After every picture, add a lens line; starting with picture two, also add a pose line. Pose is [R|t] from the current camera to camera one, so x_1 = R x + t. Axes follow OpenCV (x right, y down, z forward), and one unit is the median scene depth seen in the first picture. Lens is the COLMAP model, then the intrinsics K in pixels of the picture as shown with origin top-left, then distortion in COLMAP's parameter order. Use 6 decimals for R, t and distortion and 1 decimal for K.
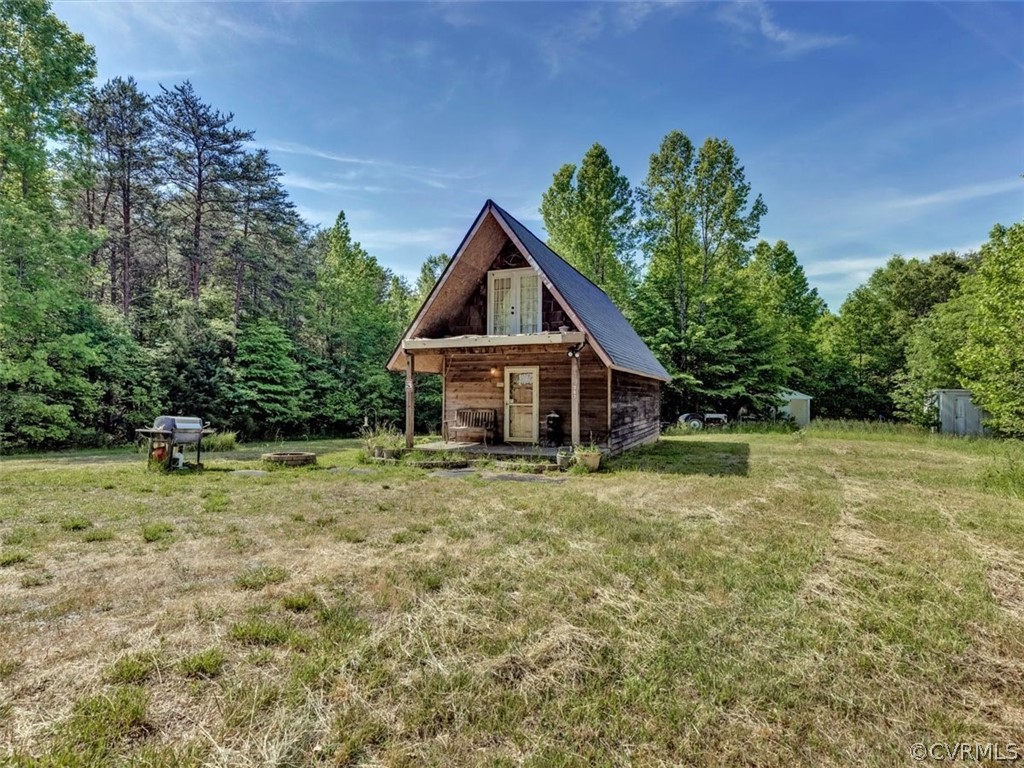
lens RADIAL K [[558.7, 0, 512.0], [0, 558.7, 384.0], [0, 0, 1]] dist [0.005006, 0.000074]
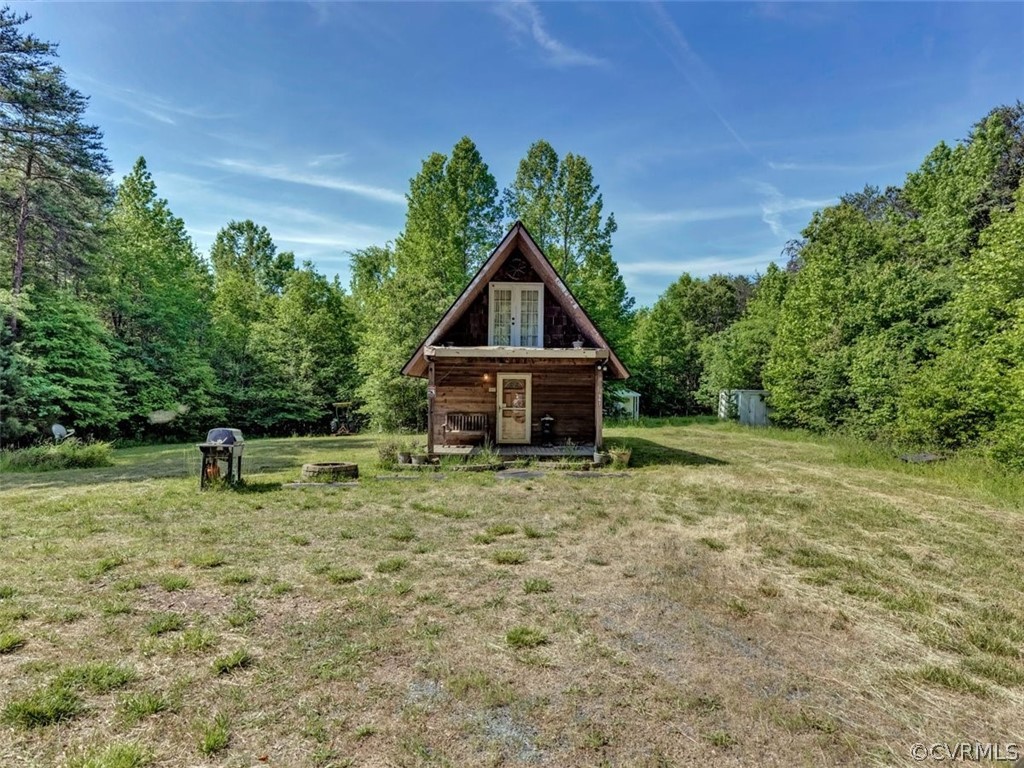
lens RADIAL K [[628.9, 0, 512.0], [0, 628.9, 384.0], [0, 0, 1]] dist [-0.001234, 0.000261]
pose [[0.899919, 0.008327, 0.435977, -0.277910], [-0.017892, 0.999681, 0.017837, -0.017263], [-0.435689, -0.023853, 0.899781, -0.046900]]
